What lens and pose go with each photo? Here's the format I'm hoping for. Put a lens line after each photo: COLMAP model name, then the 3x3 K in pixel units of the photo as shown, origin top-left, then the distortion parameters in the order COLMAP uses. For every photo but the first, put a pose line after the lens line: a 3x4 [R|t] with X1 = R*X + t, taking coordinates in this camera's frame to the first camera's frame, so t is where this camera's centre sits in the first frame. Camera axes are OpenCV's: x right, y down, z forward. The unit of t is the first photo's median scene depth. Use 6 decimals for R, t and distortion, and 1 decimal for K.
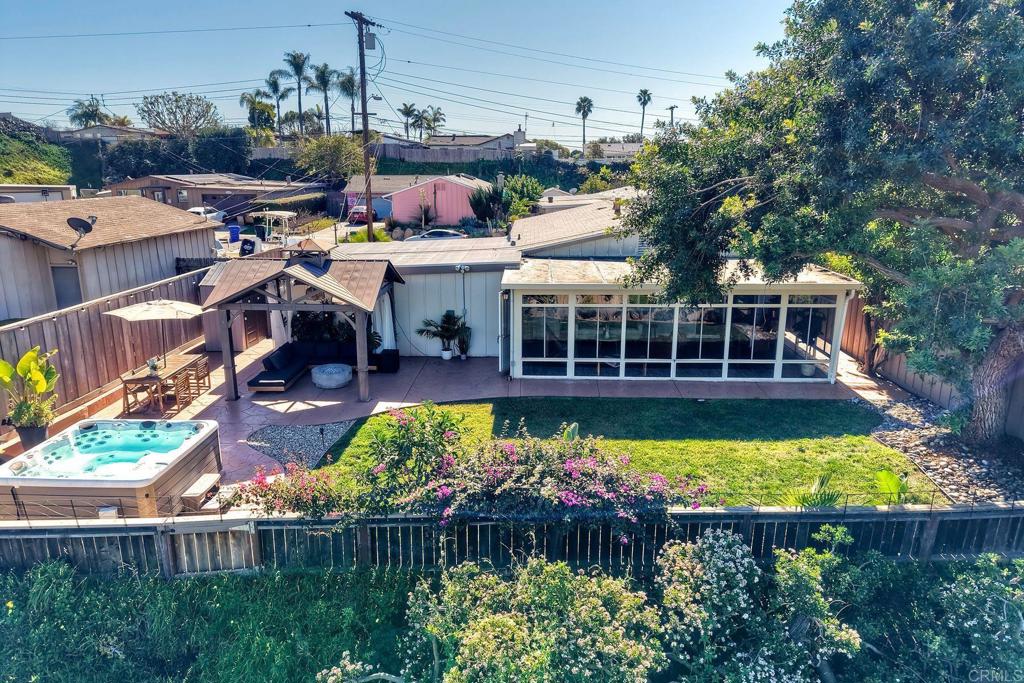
lens RADIAL K [[701.9, 0, 510.5], [0, 701.9, 341.9], [0, 0, 1]] dist [0.002794, -0.014171]
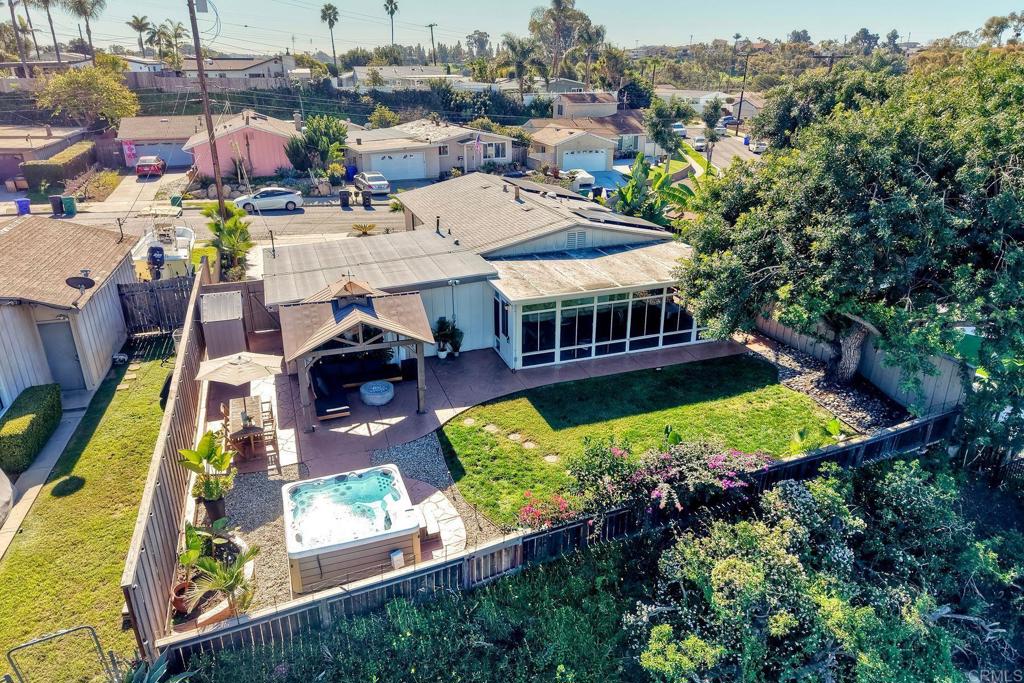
lens RADIAL K [[701.9, 0, 516.3], [0, 701.9, 342.3], [0, 0, 1]] dist [0.002794, -0.014171]
pose [[0.926763, -0.140987, 0.348186, -0.431479], [0.090788, 0.983483, 0.156582, -0.196484], [-0.364511, -0.113503, 0.924256, -0.159995]]
